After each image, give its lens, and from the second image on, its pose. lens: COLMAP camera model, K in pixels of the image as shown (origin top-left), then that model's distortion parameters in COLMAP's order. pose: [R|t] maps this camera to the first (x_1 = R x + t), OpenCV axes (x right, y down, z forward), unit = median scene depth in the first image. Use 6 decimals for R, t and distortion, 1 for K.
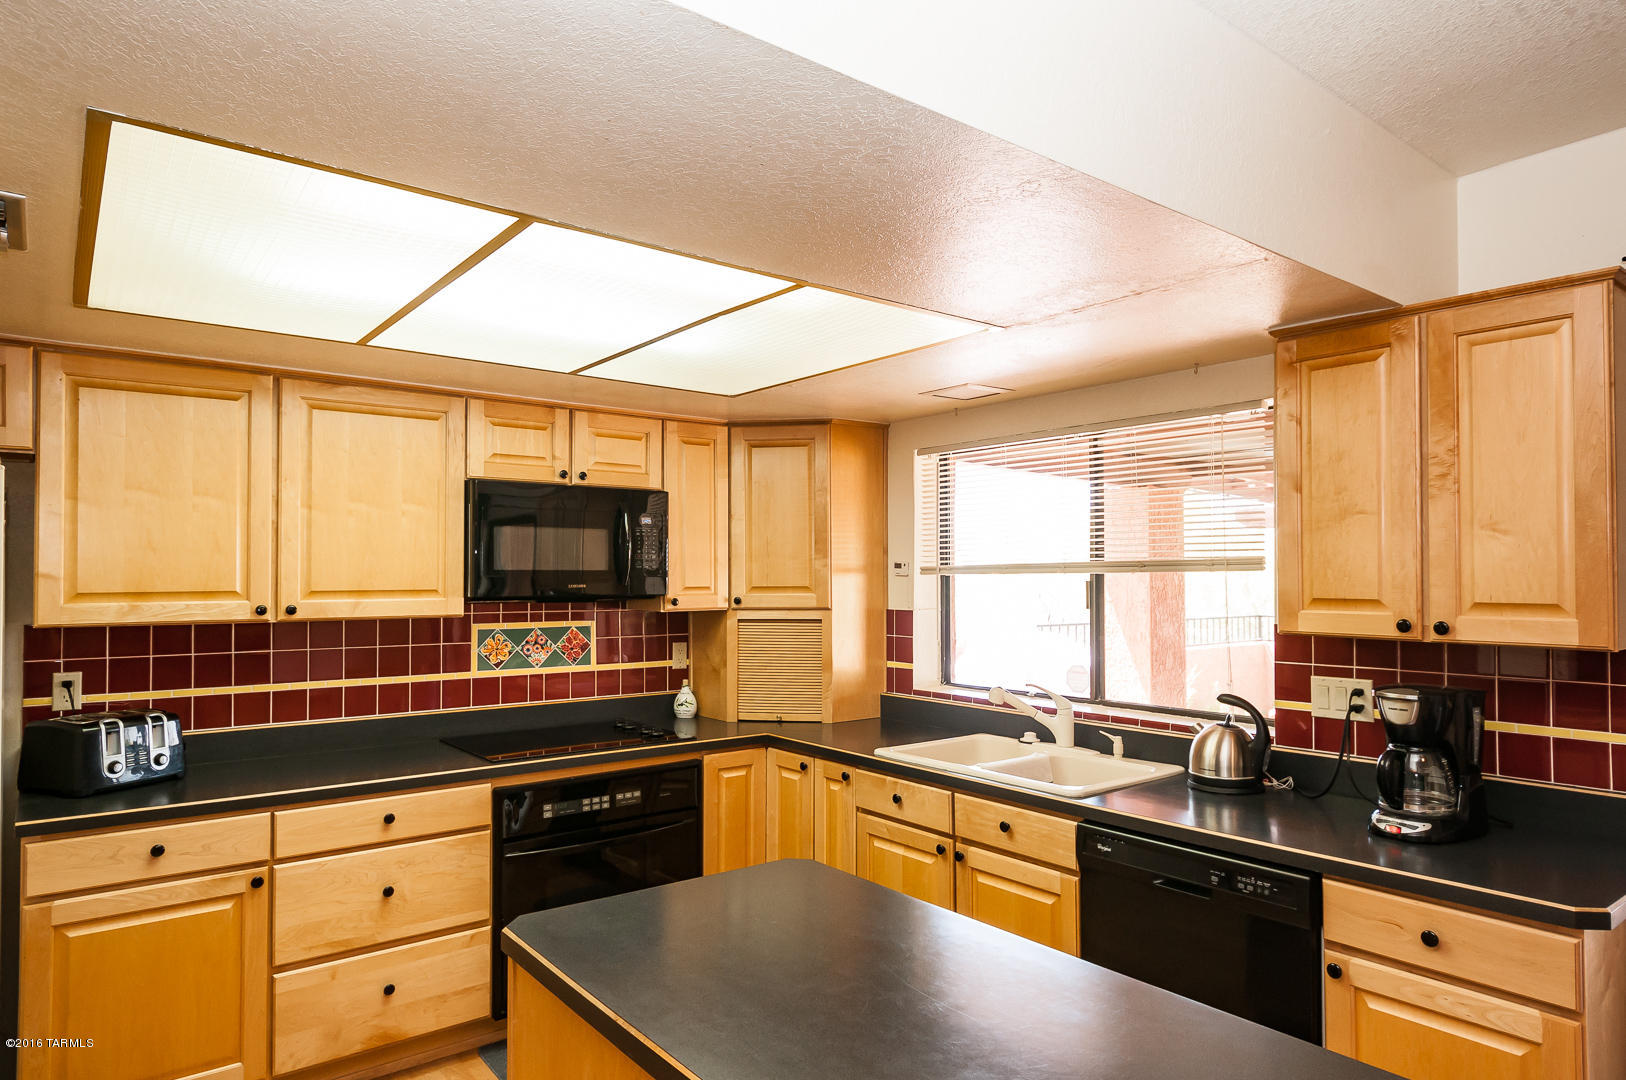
lens RADIAL K [[974.9, 0, 813.3], [0, 974.9, 550.2], [0, 0, 1]] dist [0.002327, 0.000114]
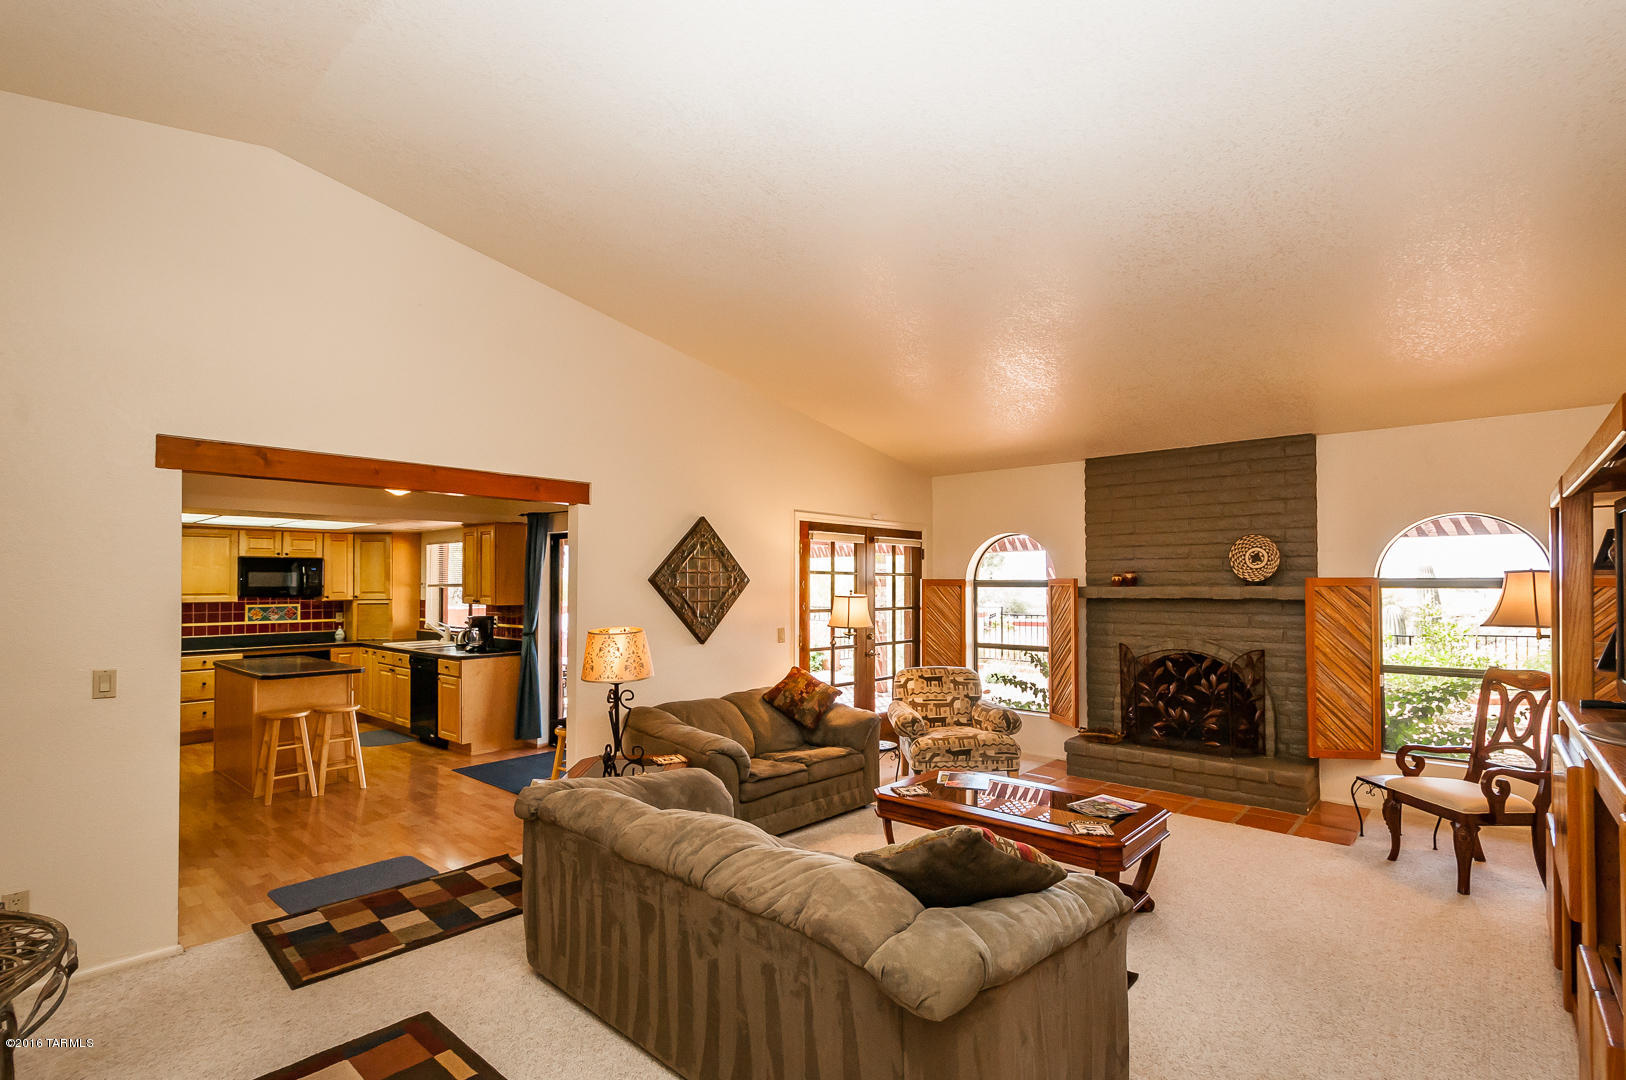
lens RADIAL K [[752.7, 0, 809.4], [0, 752.7, 565.3], [0, 0, 1]] dist [0.000345, -0.000108]
pose [[0.984304, 0.002374, 0.176464, 0.856651], [-0.002373, 0.999997, -0.000220, -0.043191], [-0.176464, -0.000202, 0.984307, -1.416527]]
